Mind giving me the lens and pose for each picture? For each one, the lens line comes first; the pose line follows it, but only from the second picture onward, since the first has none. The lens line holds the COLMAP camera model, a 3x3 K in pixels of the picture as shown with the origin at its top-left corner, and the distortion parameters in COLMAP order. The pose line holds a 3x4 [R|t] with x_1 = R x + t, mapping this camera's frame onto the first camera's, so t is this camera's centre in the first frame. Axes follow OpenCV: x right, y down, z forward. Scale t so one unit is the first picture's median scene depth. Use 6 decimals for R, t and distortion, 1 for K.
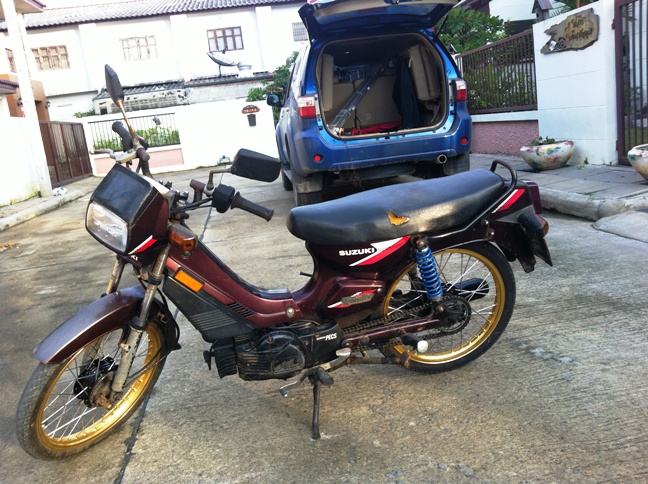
lens RADIAL K [[609.7, 0, 324.0], [0, 609.7, 242.0], [0, 0, 1]] dist [-0.006909, -0.014207]
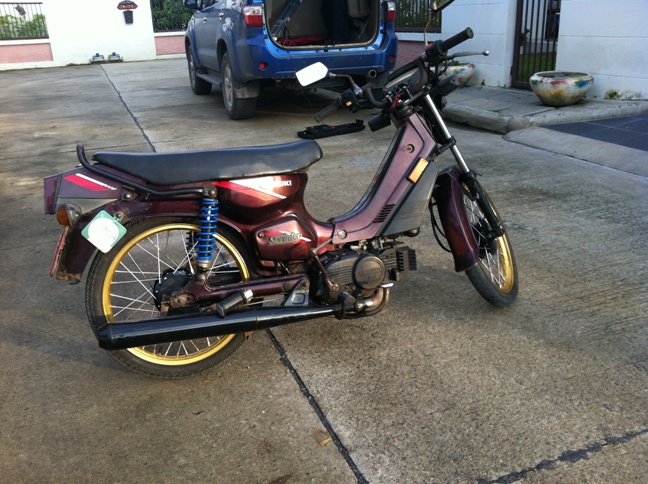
lens RADIAL K [[609.7, 0, 324.0], [0, 609.7, 242.0], [0, 0, 1]] dist [-0.006909, -0.014207]
pose [[0.971954, -0.004064, 0.235137, -0.158455], [-0.029707, 0.989719, 0.139903, 0.016080], [-0.233288, -0.142965, 0.961841, -0.101044]]
